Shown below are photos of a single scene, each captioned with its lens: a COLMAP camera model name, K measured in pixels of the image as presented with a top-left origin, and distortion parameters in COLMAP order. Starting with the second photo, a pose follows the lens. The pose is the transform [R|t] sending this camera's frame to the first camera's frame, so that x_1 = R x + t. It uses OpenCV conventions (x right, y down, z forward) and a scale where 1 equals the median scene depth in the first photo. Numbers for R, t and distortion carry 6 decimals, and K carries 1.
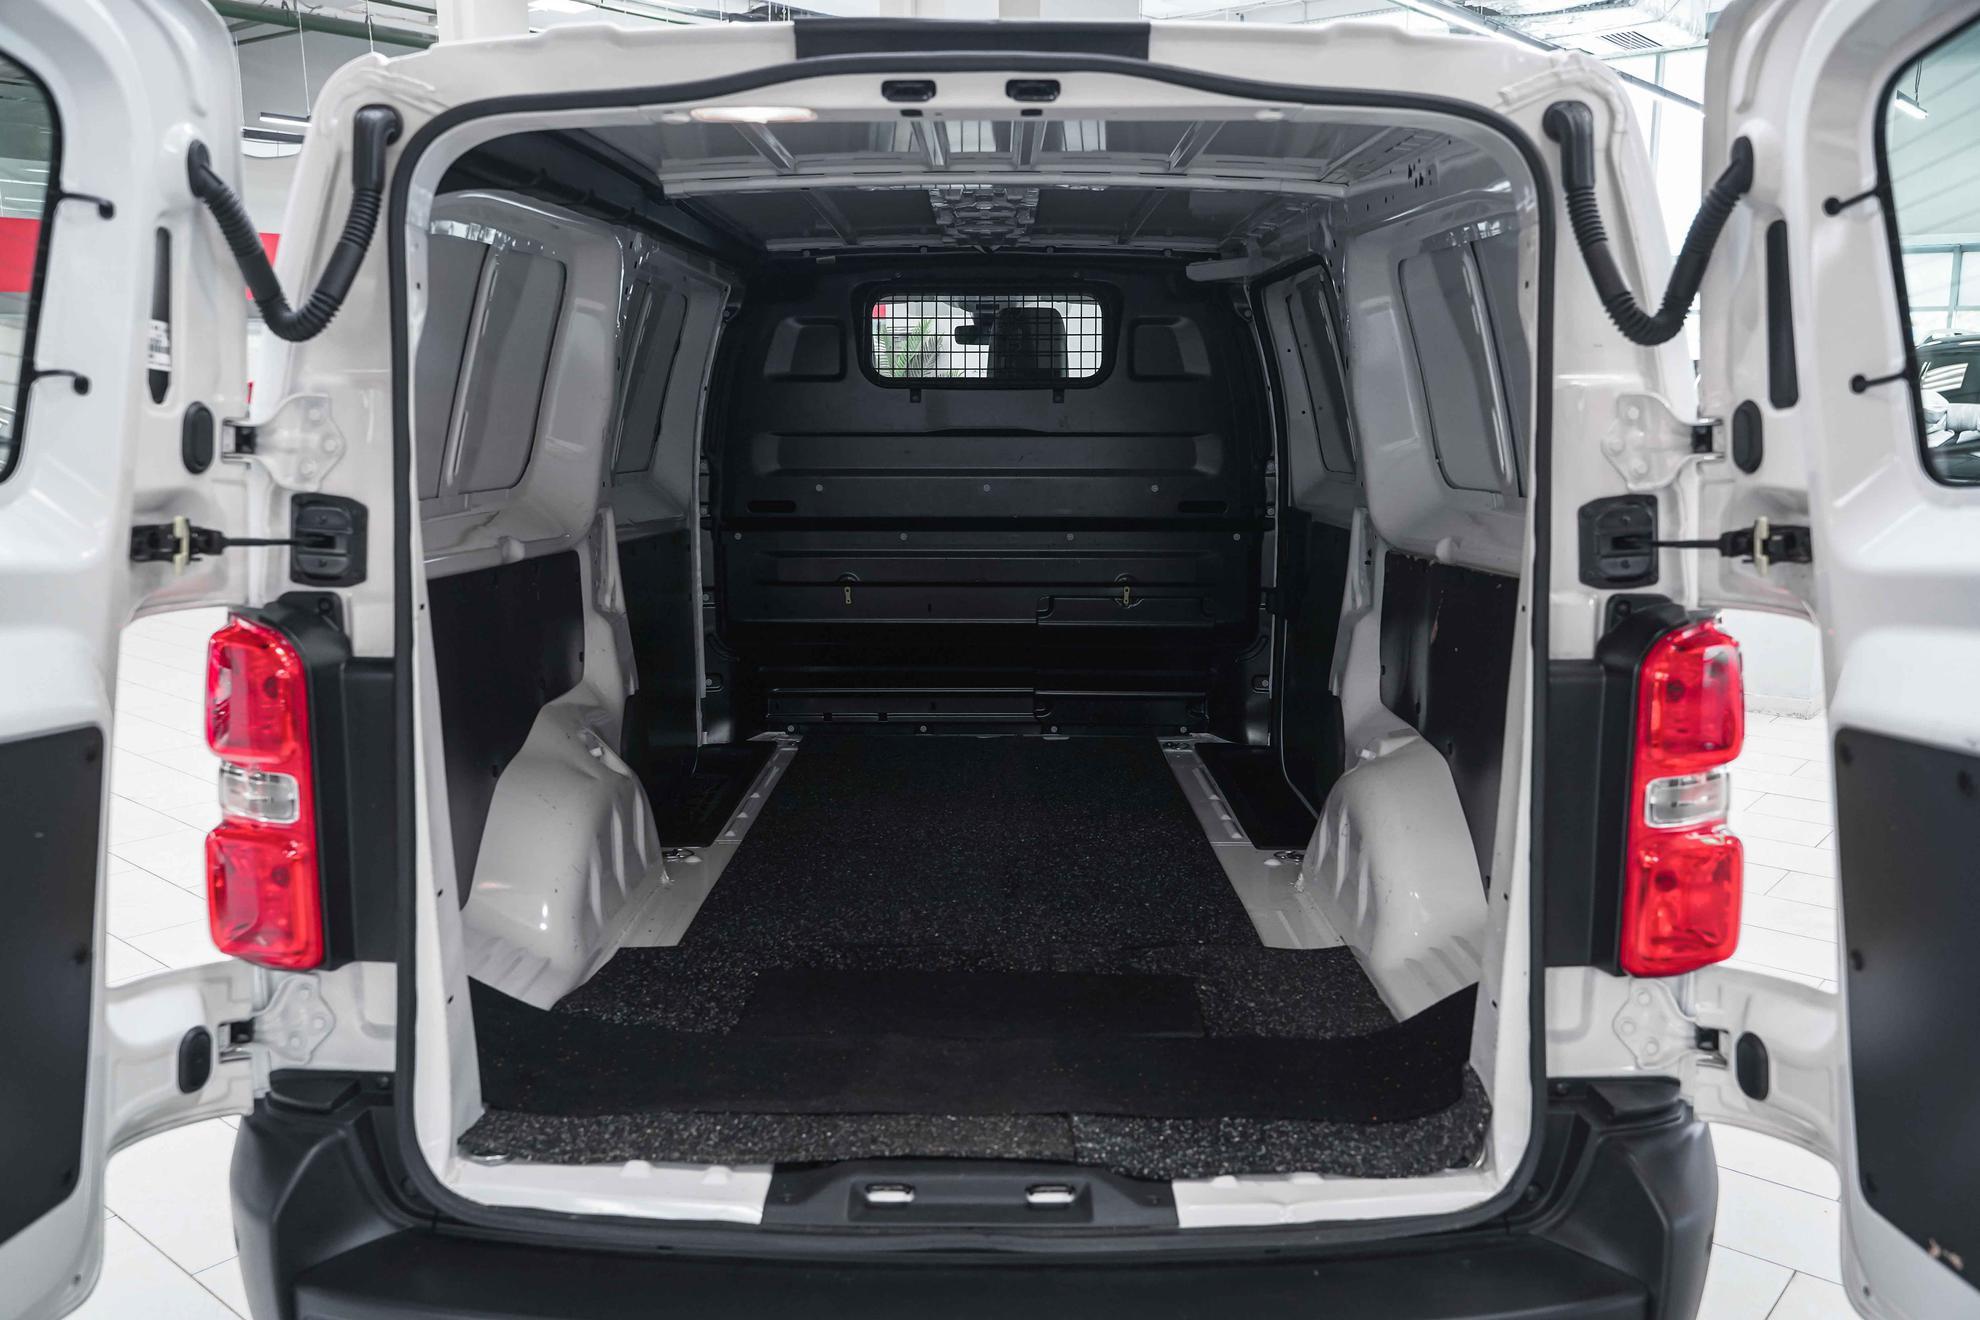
lens RADIAL K [[1580.2, 0, 985.6], [0, 1580.2, 663.2], [0, 0, 1]] dist [-0.020427, 0.013399]
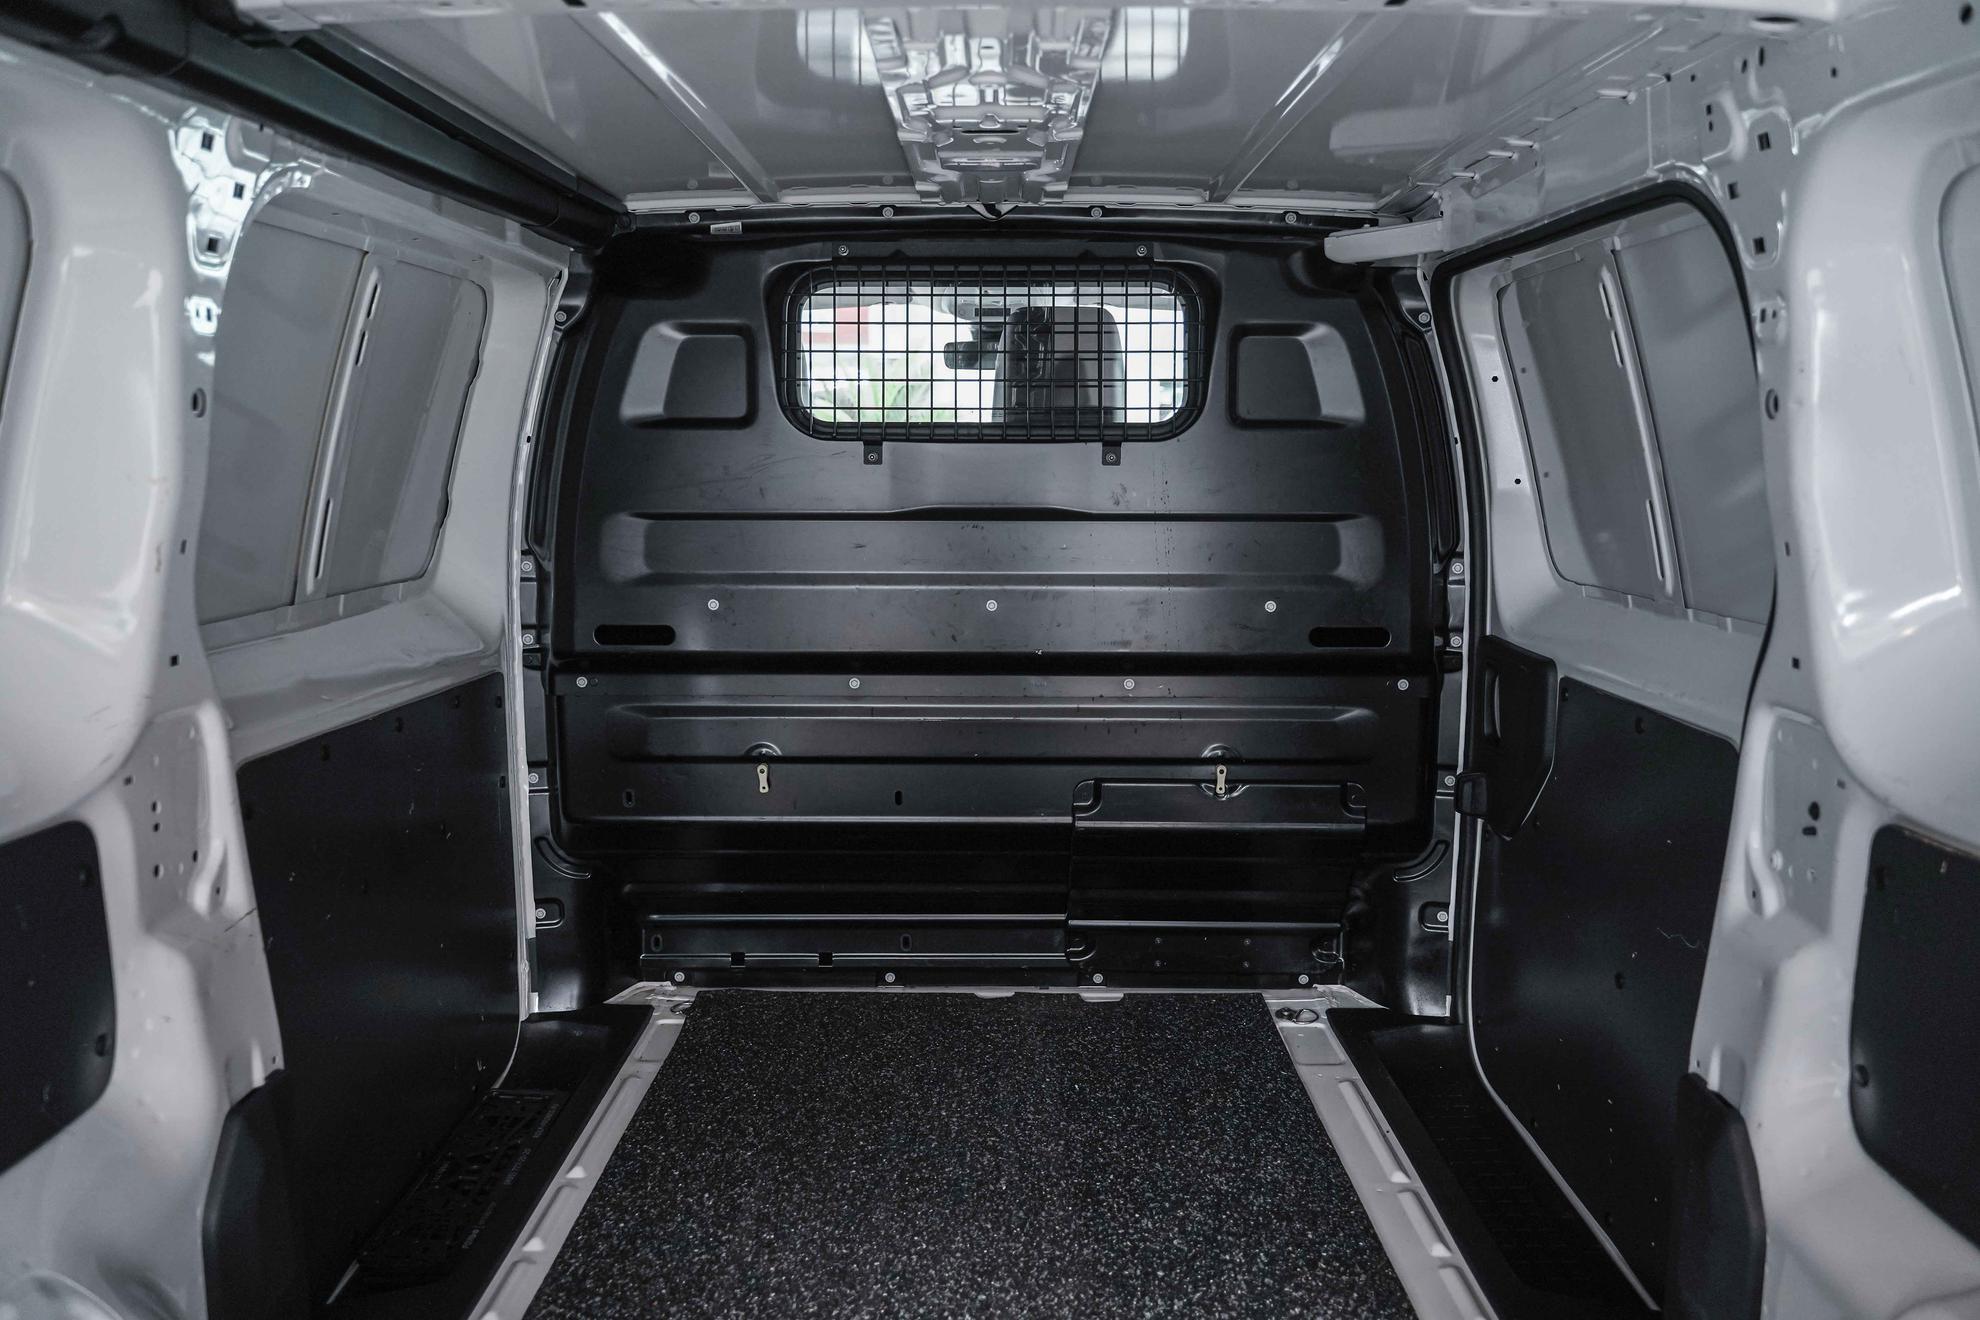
lens RADIAL K [[1580.2, 0, 994.2], [0, 1580.2, 658.1], [0, 0, 1]] dist [-0.020427, 0.013399]
pose [[0.999993, 0.000960, 0.003698, -0.000512], [-0.000874, 0.999735, -0.023012, -0.076647], [-0.003719, 0.023009, 0.999728, 0.396677]]
